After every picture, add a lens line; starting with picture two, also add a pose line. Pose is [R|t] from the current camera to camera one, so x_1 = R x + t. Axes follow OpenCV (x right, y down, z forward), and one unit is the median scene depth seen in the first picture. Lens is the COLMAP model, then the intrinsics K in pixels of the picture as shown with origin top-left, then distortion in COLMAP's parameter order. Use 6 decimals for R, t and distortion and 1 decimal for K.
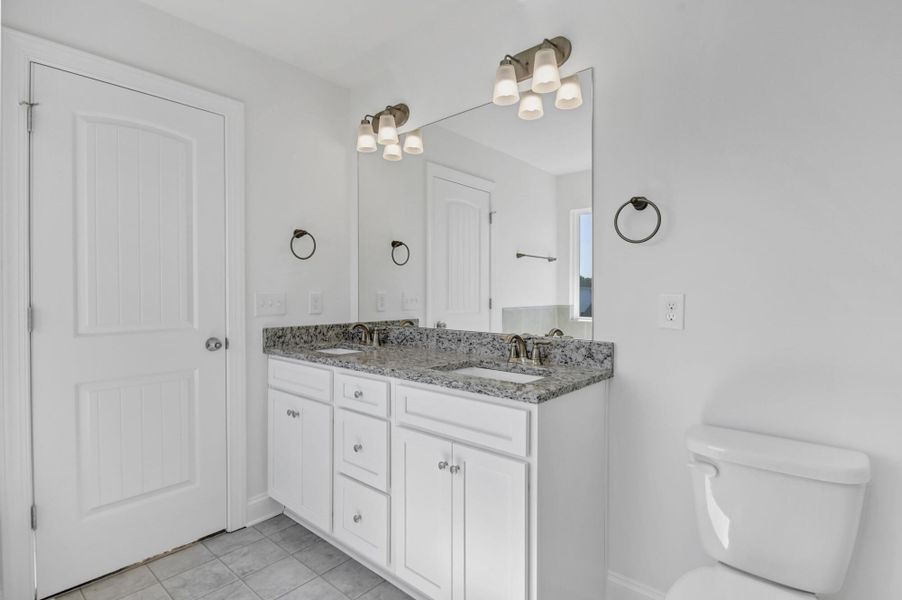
lens RADIAL K [[454.8, 0, 445.7], [0, 454.8, 291.9], [0, 0, 1]] dist [0.000215, -0.001607]
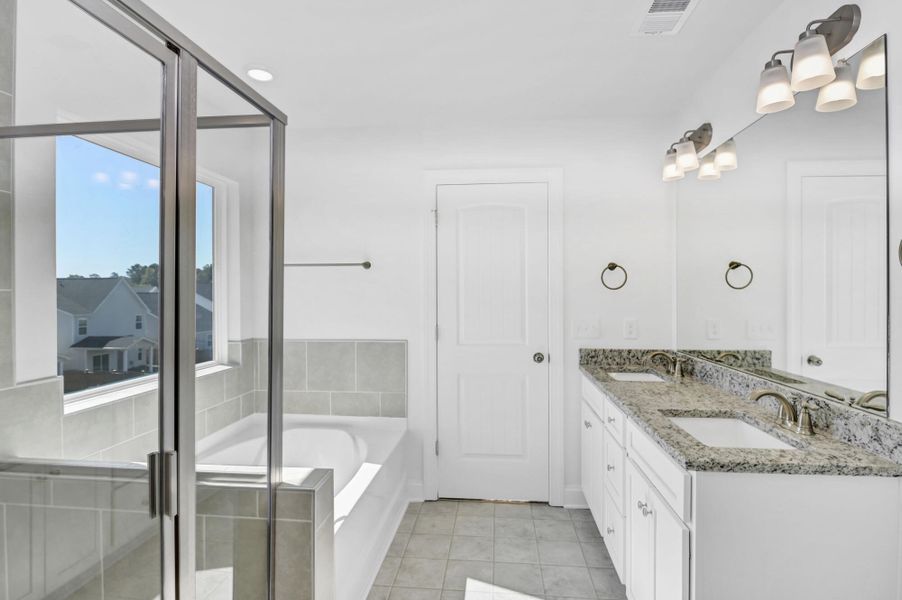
lens RADIAL K [[454.8, 0, 445.7], [0, 454.8, 291.9], [0, 0, 1]] dist [0.000215, -0.001607]
pose [[0.574495, -0.003937, -0.818498, 0.400937], [0.005233, 0.999986, -0.001137, -0.073622], [0.818491, -0.003630, 0.574508, 0.023041]]
